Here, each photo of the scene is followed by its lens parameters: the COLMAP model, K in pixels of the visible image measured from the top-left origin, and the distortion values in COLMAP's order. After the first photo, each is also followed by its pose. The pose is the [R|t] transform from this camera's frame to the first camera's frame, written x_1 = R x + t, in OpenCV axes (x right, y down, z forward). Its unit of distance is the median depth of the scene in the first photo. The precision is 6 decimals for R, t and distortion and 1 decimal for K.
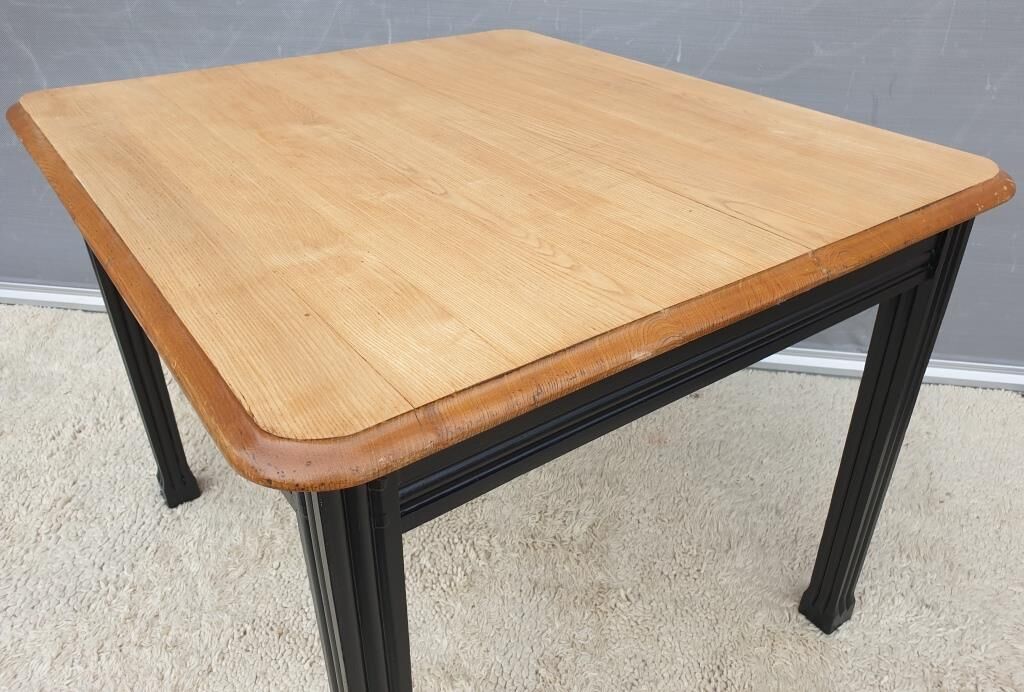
lens RADIAL K [[811.1, 0, 525.8], [0, 811.1, 295.8], [0, 0, 1]] dist [-0.019673, 0.046616]
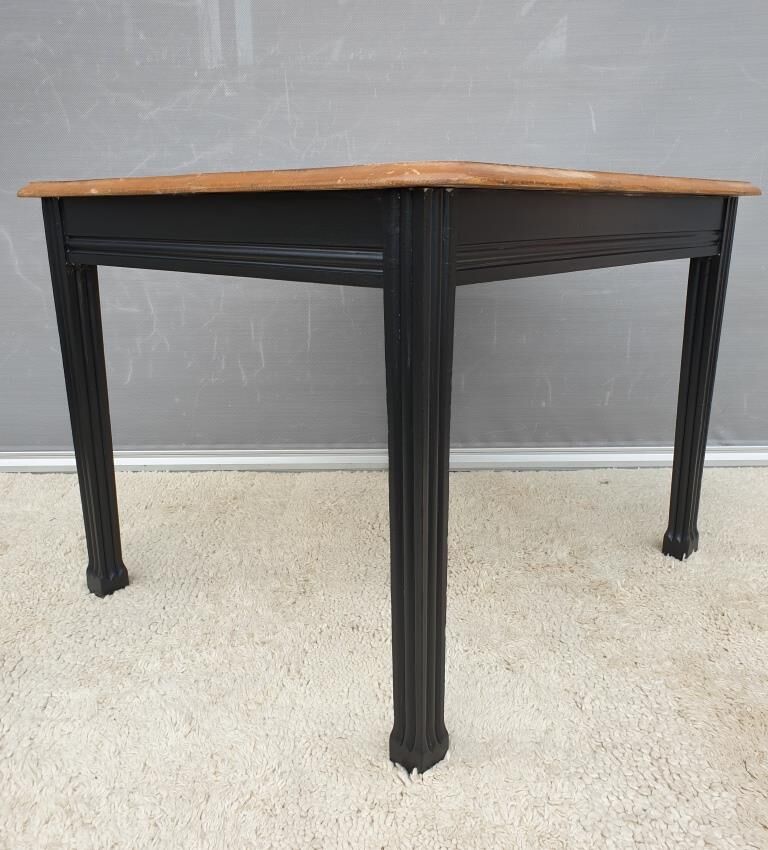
lens RADIAL K [[778.8, 0, 382.9], [0, 778.8, 444.1], [0, 0, 1]] dist [0.005265, 0.000000]
pose [[0.986211, -0.057073, 0.155339, -0.411242], [0.088330, 0.975301, -0.202450, 0.384902], [-0.139947, 0.213379, 0.966894, -0.118066]]
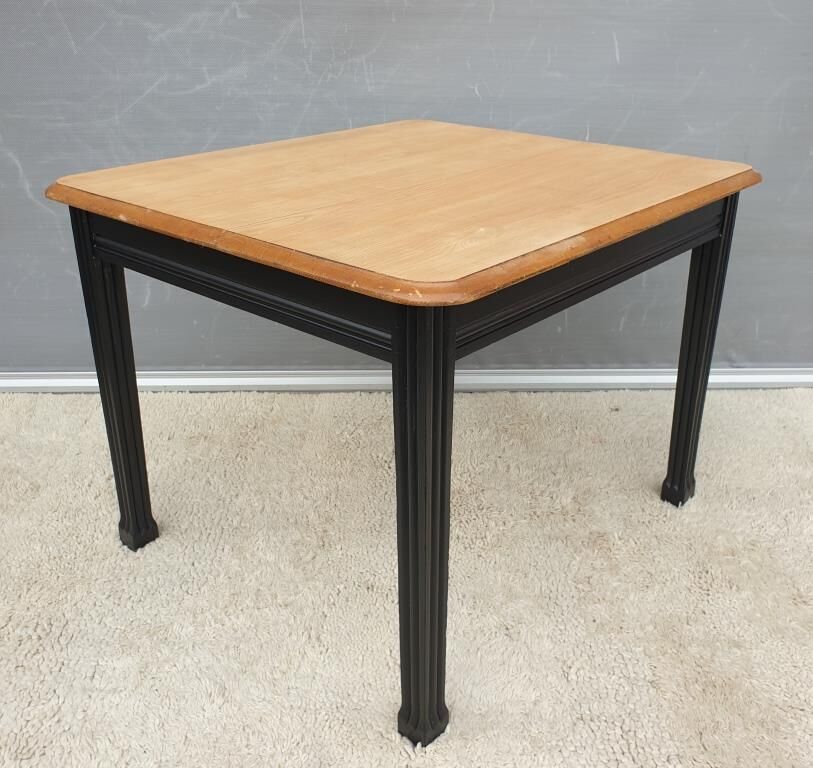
lens RADIAL K [[840.3, 0, 422.4], [0, 840.3, 359.4], [0, 0, 1]] dist [0.003487, 0.000000]
pose [[0.983972, -0.070701, 0.163708, -0.402024], [0.084787, 0.993125, -0.080712, 0.177288], [-0.156876, 0.093298, 0.983202, -0.311129]]
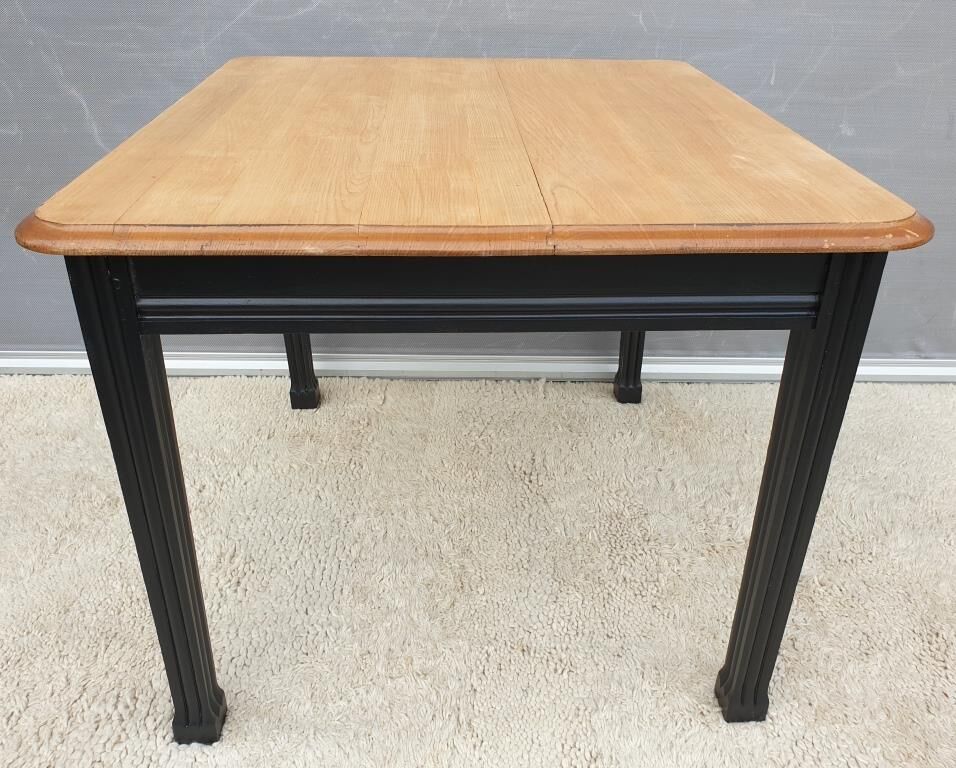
lens RADIAL K [[831.4, 0, 488.2], [0, 831.4, 376.5], [0, 0, 1]] dist [-0.023786, 0.063631]
pose [[0.986595, -0.069384, 0.147706, -0.469286], [0.068319, 0.997588, 0.012281, 0.059603], [-0.148202, -0.002025, 0.988955, -0.016398]]
